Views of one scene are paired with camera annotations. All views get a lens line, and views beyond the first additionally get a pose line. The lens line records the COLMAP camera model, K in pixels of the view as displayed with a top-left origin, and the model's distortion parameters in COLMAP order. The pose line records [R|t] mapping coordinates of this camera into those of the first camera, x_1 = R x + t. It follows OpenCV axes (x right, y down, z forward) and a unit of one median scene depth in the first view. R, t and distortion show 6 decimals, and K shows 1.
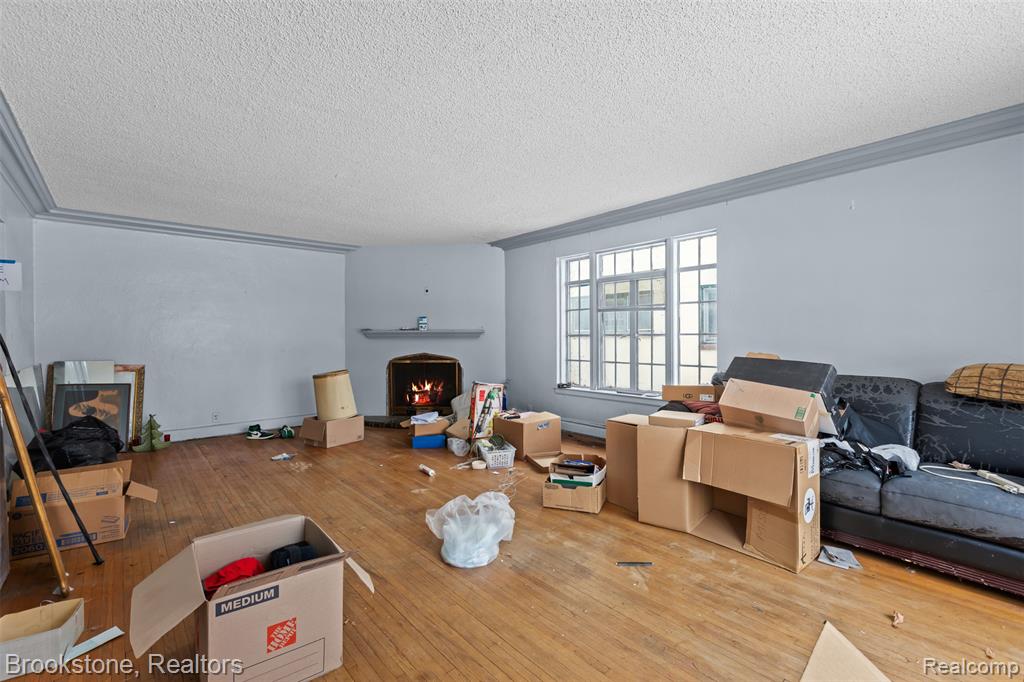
lens RADIAL K [[454.9, 0, 509.6], [0, 454.9, 336.6], [0, 0, 1]] dist [-0.000429, 0.000052]
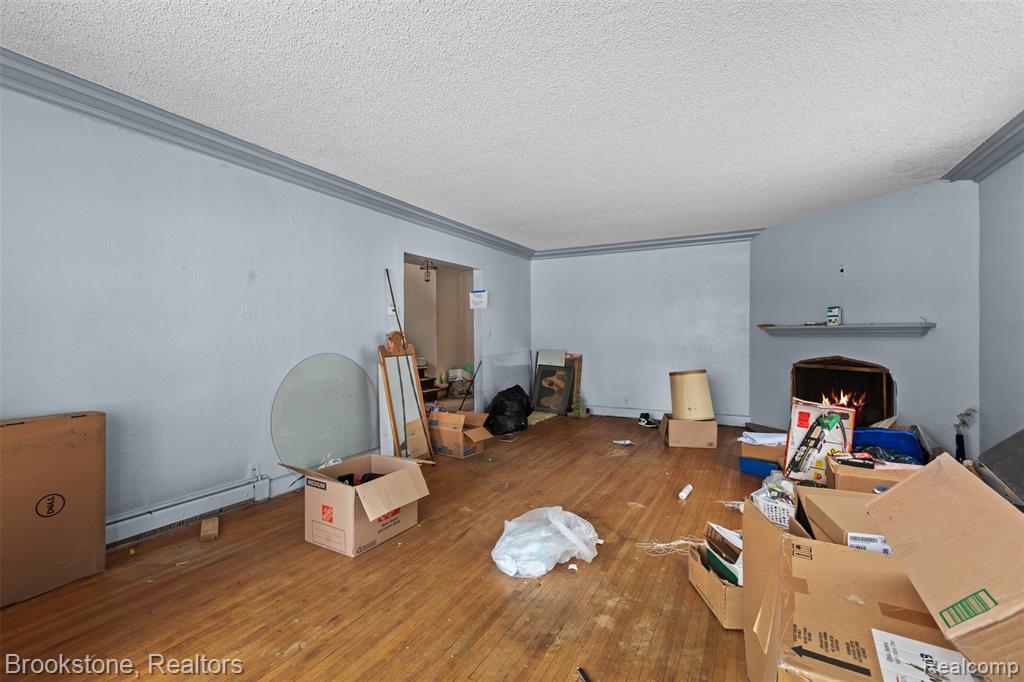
lens RADIAL K [[454.9, 0, 505.8], [0, 454.9, 336.8], [0, 0, 1]] dist [-0.000429, 0.000052]
pose [[0.356391, 0.006633, -0.934313, 0.418507], [0.001439, 0.999970, 0.007648, -0.001743], [0.934336, -0.004070, 0.356371, 0.331450]]
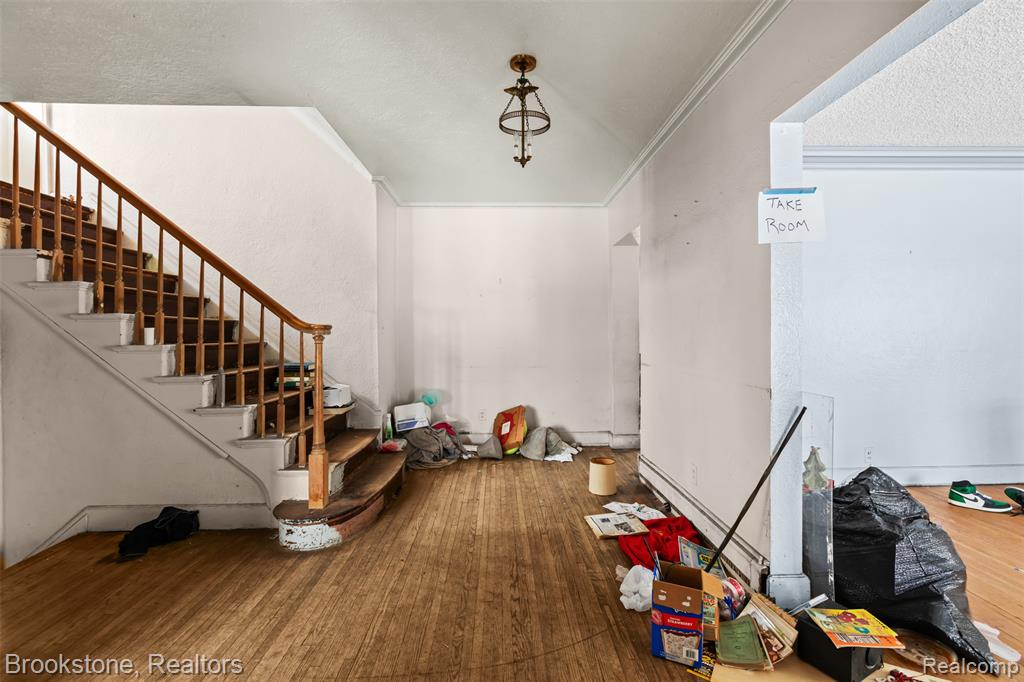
lens RADIAL K [[454.9, 0, 511.3], [0, 454.9, 339.1], [0, 0, 1]] dist [-0.000429, 0.000052]
pose [[0.780076, 0.005685, -0.625659, -0.752957], [-0.000391, 0.999963, 0.008598, 0.012030], [0.625684, -0.006462, 0.780050, 0.234772]]
